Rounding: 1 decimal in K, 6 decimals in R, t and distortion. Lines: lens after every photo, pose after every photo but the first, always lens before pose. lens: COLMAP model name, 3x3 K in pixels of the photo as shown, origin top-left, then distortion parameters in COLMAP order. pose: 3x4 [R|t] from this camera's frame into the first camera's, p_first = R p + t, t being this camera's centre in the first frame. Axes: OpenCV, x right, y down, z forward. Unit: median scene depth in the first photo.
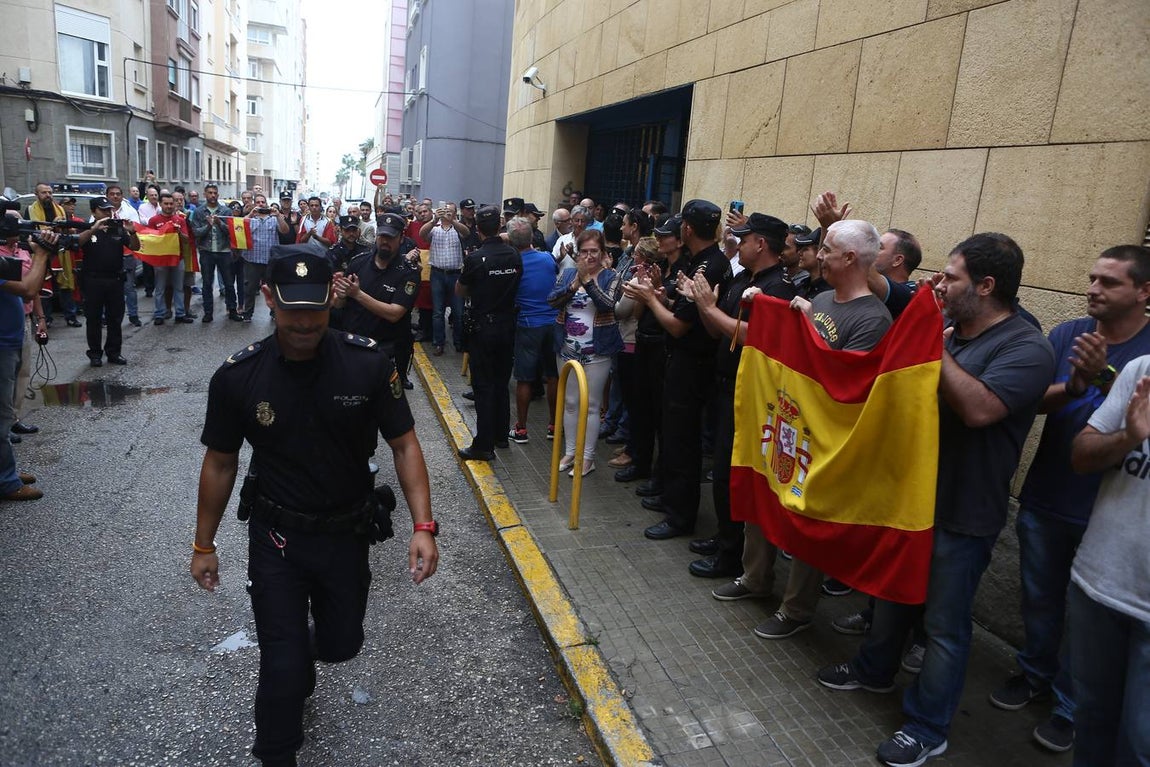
lens RADIAL K [[788.2, 0, 571.9], [0, 788.2, 387.7], [0, 0, 1]] dist [-0.102847, 0.070007]
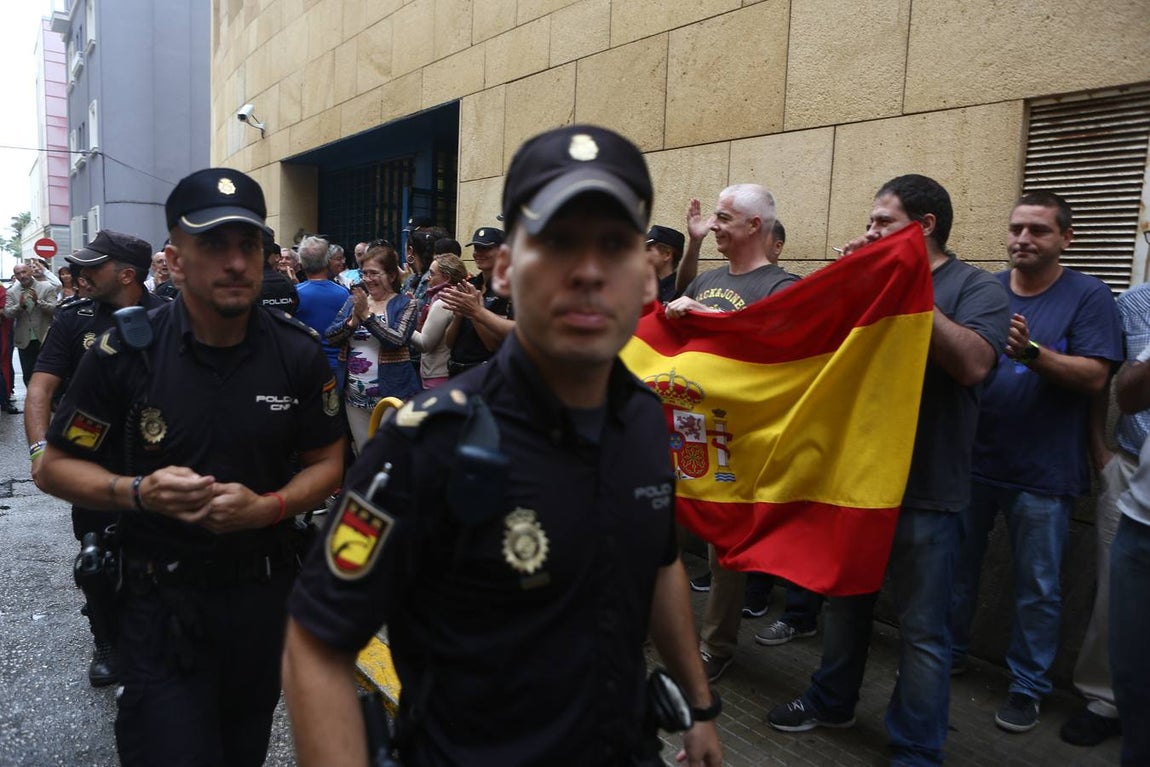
lens RADIAL K [[788.2, 0, 571.9], [0, 788.2, 387.7], [0, 0, 1]] dist [-0.102847, 0.070007]
pose [[0.931594, -0.088700, 0.352512, -0.079451], [0.118247, 0.990975, -0.063143, 0.020794], [-0.343730, 0.100507, 0.933675, 0.141277]]
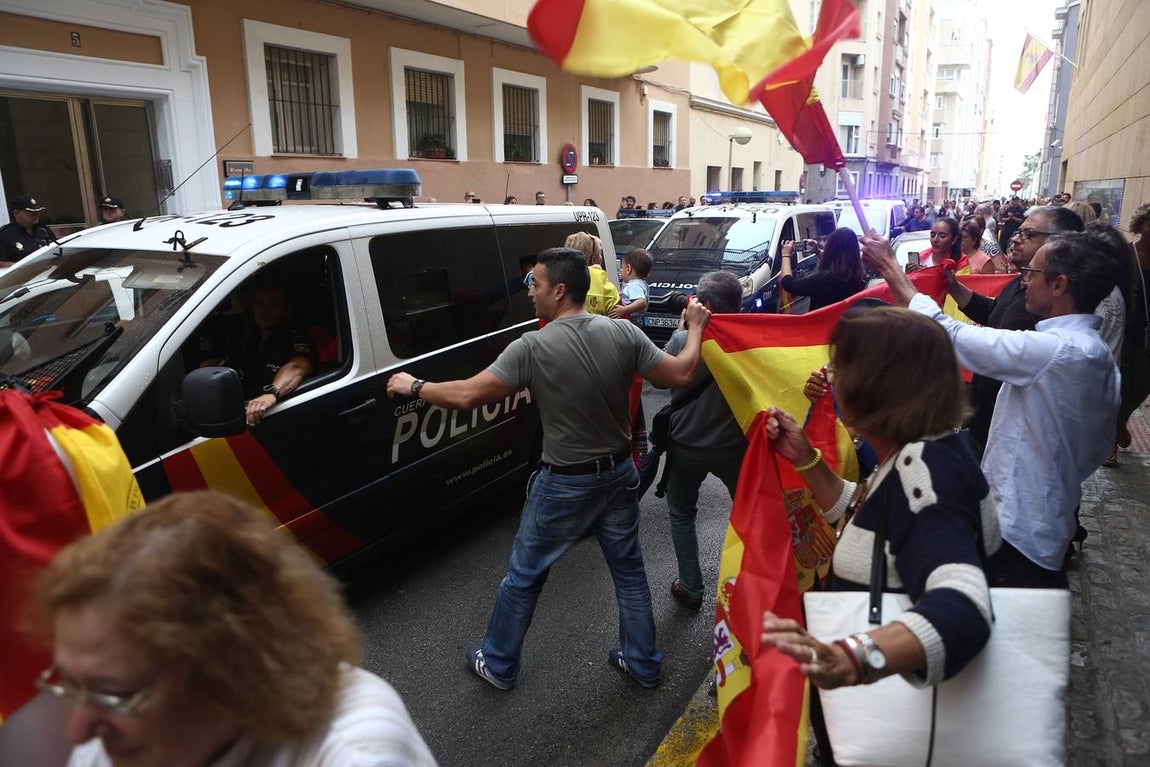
lens RADIAL K [[788.2, 0, 571.9], [0, 788.2, 387.7], [0, 0, 1]] dist [-0.102847, 0.070007]
pose [[0.689266, 0.089107, -0.719008, 1.283342], [-0.097566, 0.994784, 0.029754, 0.804236], [0.717909, 0.049643, 0.694365, -3.166811]]
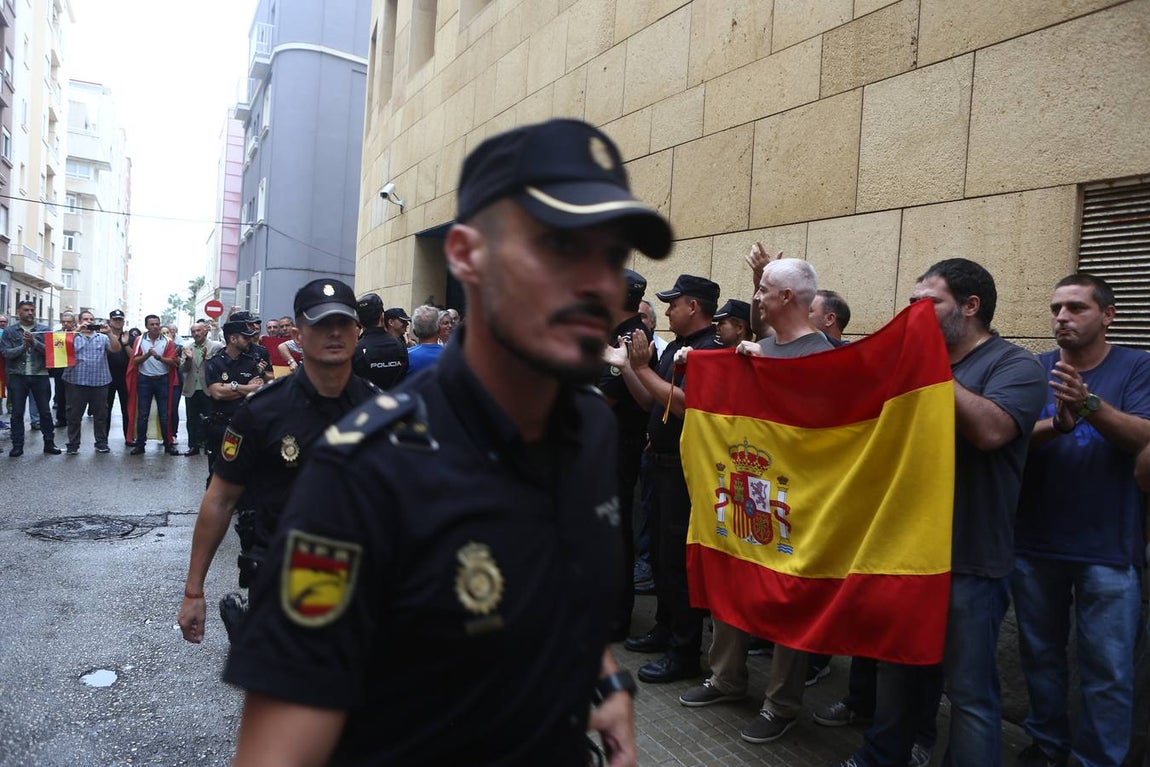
lens RADIAL K [[786.7, 0, 572.9], [0, 786.7, 387.5], [0, 0, 1]] dist [-0.101881, 0.069602]
pose [[0.978739, -0.032213, 0.202565, -0.057388], [0.065989, 0.984537, -0.162274, 0.033908], [-0.194206, 0.172191, 0.965730, 0.081169]]
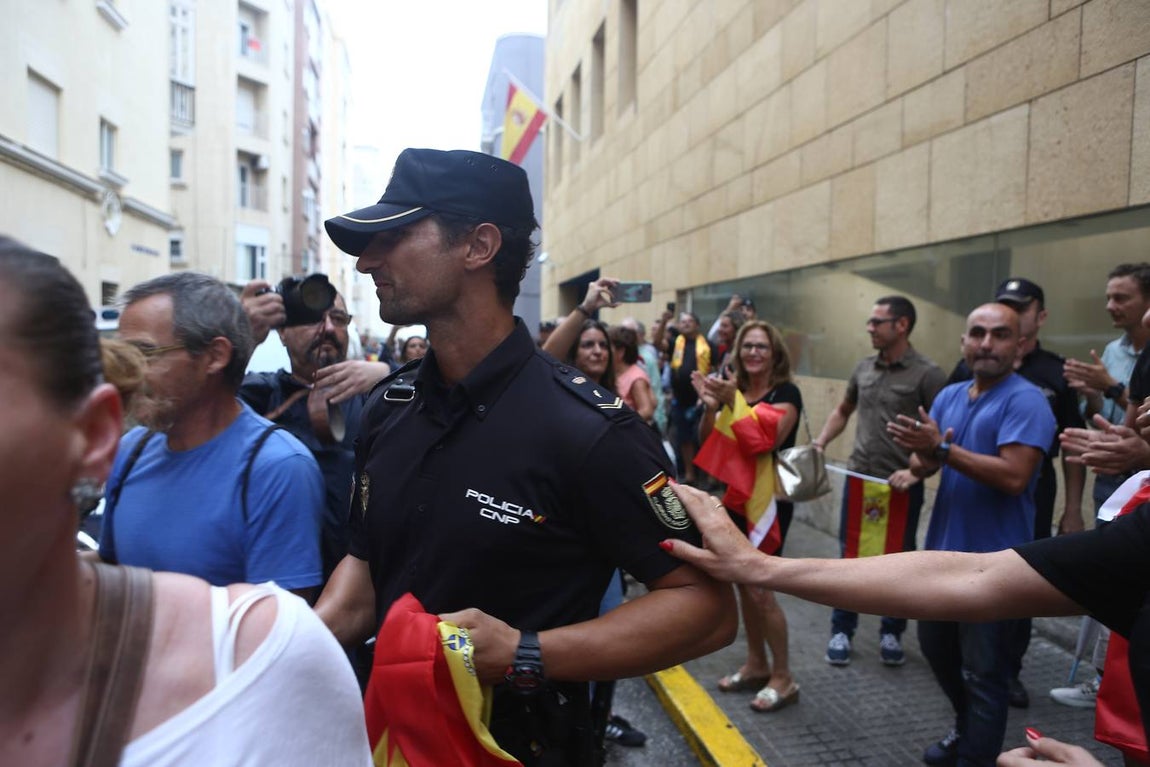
lens RADIAL K [[788.2, 0, 571.9], [0, 788.2, 387.7], [0, 0, 1]] dist [-0.102847, 0.070007]
pose [[0.992165, -0.065912, -0.106136, 0.312247], [0.045974, 0.982519, -0.180396, 0.336576], [0.116171, 0.174103, 0.977851, -1.121064]]
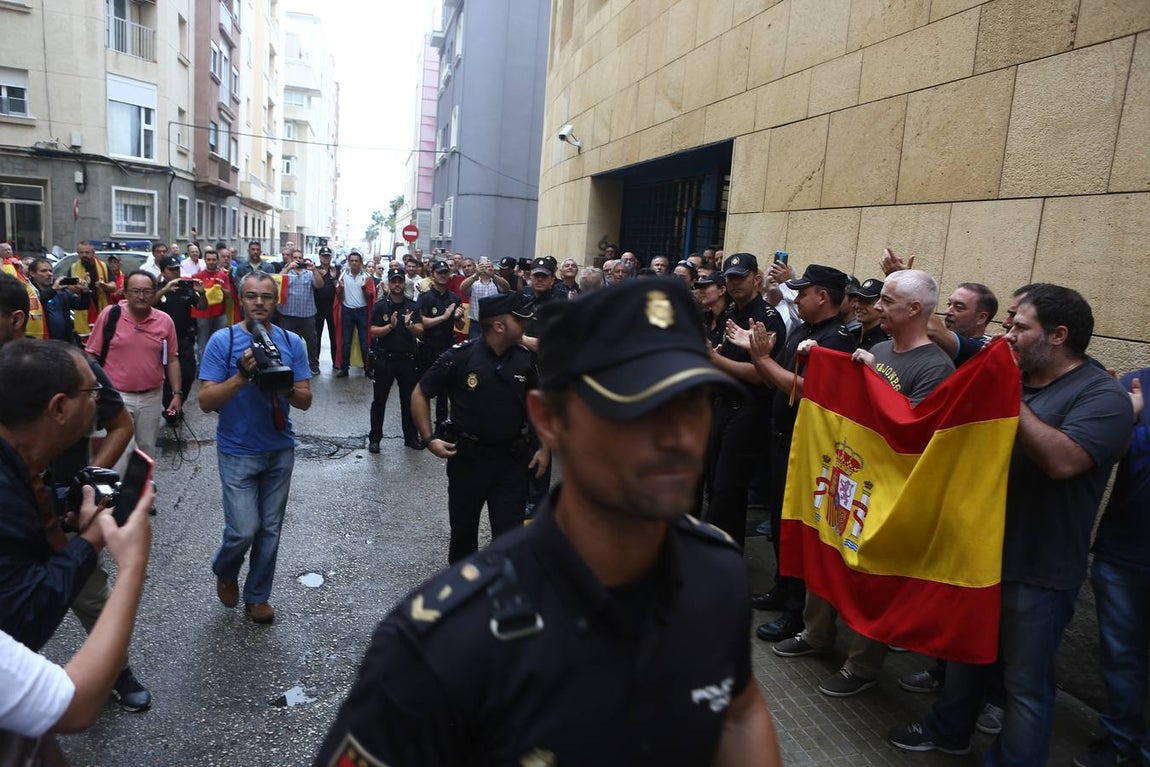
lens RADIAL K [[788.2, 0, 571.9], [0, 788.2, 387.7], [0, 0, 1]] dist [-0.102847, 0.070007]
pose [[0.999466, -0.004217, -0.032406, -0.024505], [0.002049, 0.997774, -0.066660, 0.000070], [0.032615, 0.066558, 0.997249, -0.000480]]
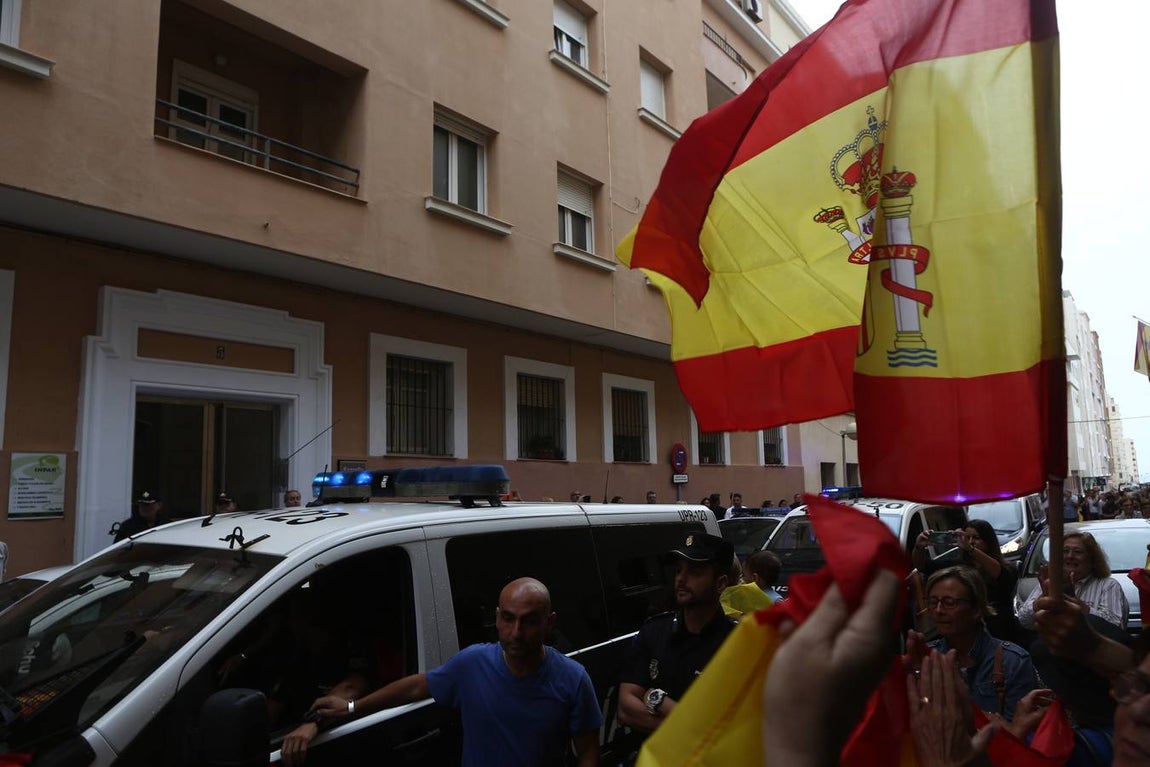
lens RADIAL K [[786.7, 0, 572.9], [0, 786.7, 387.5], [0, 0, 1]] dist [-0.101881, 0.069602]
pose [[0.580872, -0.200309, -0.788964, 1.252651], [-0.117230, 0.938558, -0.324600, 0.795366], [0.805509, 0.281042, 0.521700, -3.131299]]
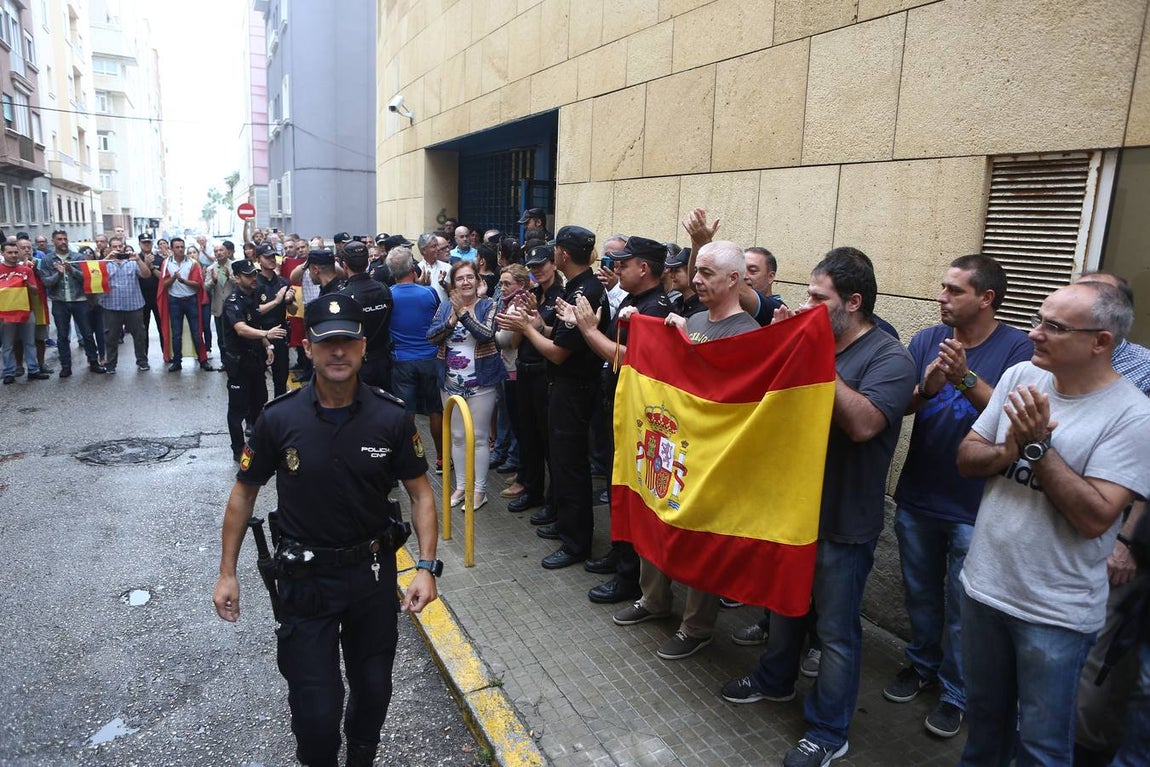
lens RADIAL K [[788.2, 0, 571.9], [0, 788.2, 387.7], [0, 0, 1]] dist [-0.102847, 0.070007]
pose [[0.987473, -0.075768, 0.138403, 0.007170], [0.079116, 0.996687, -0.018839, -0.010535], [-0.136517, 0.029553, 0.990197, 0.004927]]
